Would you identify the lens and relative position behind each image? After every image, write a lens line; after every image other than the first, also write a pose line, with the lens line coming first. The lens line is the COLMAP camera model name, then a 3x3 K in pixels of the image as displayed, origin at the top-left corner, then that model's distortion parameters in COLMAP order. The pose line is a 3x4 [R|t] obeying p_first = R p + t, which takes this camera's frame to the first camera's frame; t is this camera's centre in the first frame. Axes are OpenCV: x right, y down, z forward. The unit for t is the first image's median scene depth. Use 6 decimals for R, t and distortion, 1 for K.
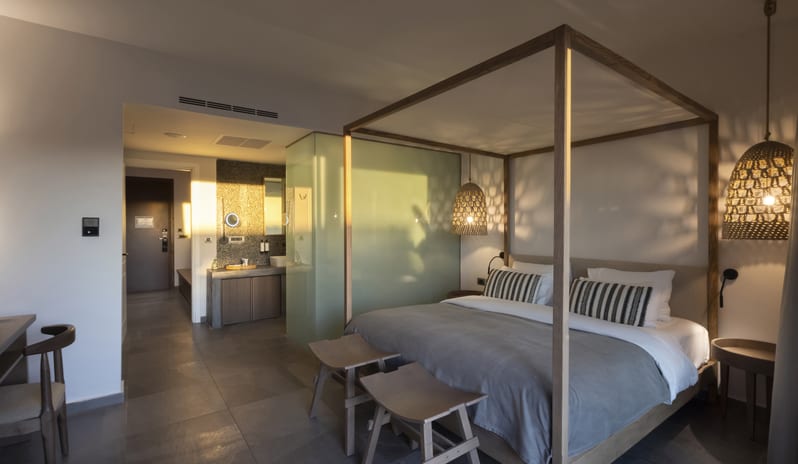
lens RADIAL K [[364.9, 0, 399.0], [0, 364.9, 232.0], [0, 0, 1]] dist [0.001987, 0.000321]
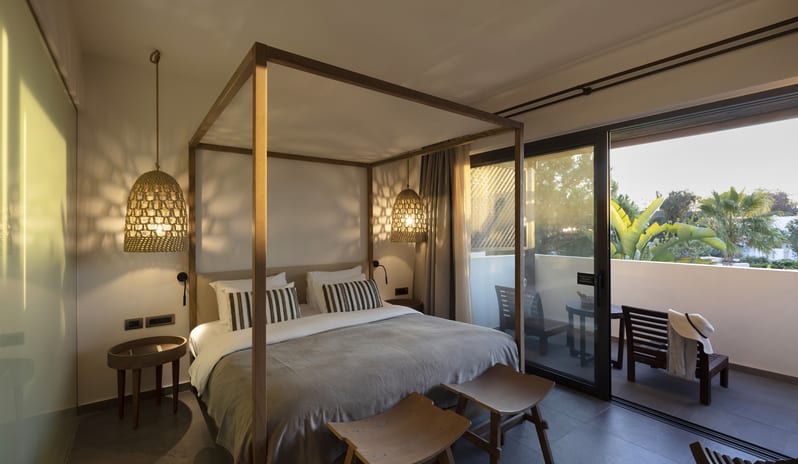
lens RADIAL K [[337.2, 0, 399.0], [0, 337.2, 232.0], [0, 0, 1]] dist [-0.002212, -0.000160]
pose [[-0.045742, 0.017178, 0.998806, -0.418138], [0.033741, 0.999308, -0.015641, -0.000639], [-0.998383, 0.032985, -0.046290, 0.626029]]
